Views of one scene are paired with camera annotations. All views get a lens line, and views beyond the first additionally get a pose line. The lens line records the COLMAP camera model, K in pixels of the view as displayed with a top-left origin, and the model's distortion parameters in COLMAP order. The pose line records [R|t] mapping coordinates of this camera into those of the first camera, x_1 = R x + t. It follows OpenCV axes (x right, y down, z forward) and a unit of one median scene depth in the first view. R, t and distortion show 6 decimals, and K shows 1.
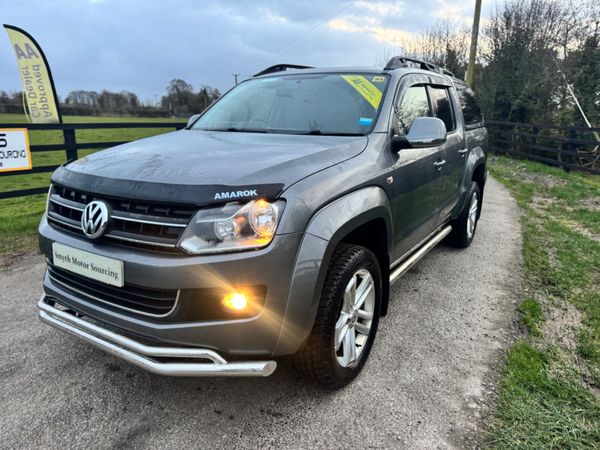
lens RADIAL K [[429.2, 0, 300.9], [0, 429.2, 222.4], [0, 0, 1]] dist [0.042938, -0.042434]
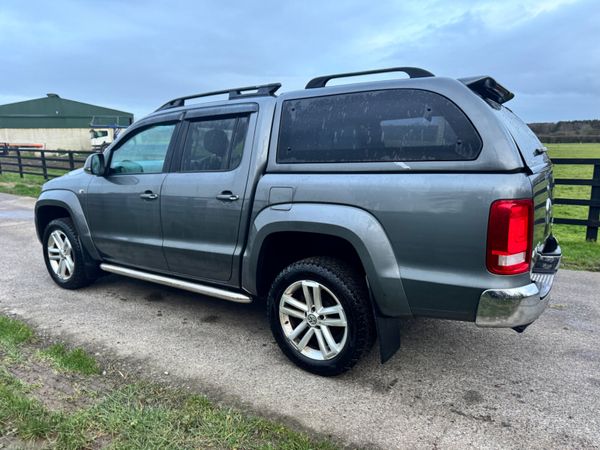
lens RADIAL K [[429.2, 0, 295.5], [0, 429.2, 224.2], [0, 0, 1]] dist [0.042938, -0.042434]
pose [[-0.050638, 0.160566, -0.985725, 1.599476], [-0.231356, 0.958258, 0.167977, -0.392866], [0.971551, 0.236559, -0.011376, 1.632399]]
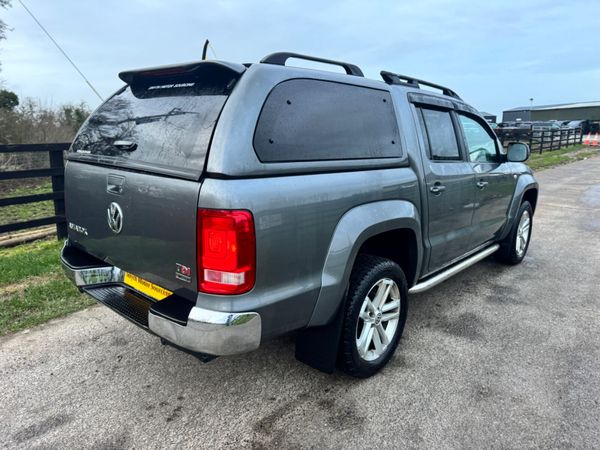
lens RADIAL K [[429.2, 0, 298.7], [0, 429.2, 224.0], [0, 0, 1]] dist [0.042938, -0.042434]
pose [[-0.981431, -0.067259, 0.179639, 0.132674], [0.019868, 0.895828, 0.443956, -0.731632], [-0.190786, 0.439281, -0.877857, 2.809274]]
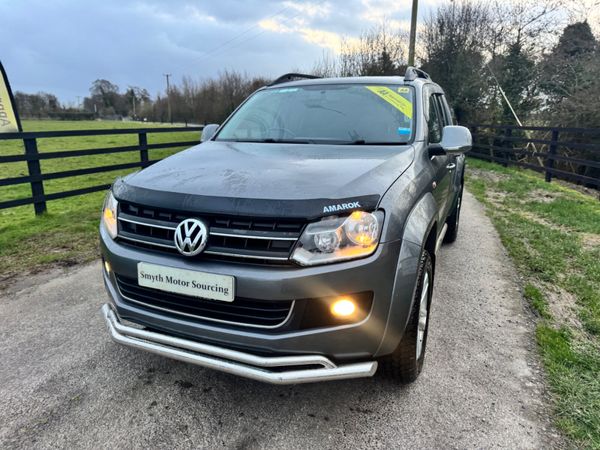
lens RADIAL K [[429.2, 0, 301.9], [0, 429.2, 223.7], [0, 0, 1]] dist [0.042938, -0.042434]
pose [[0.988001, -0.049052, 0.146451, -0.252905], [0.048719, 0.998795, 0.005861, -0.021768], [-0.146563, 0.001344, 0.989200, -0.019823]]
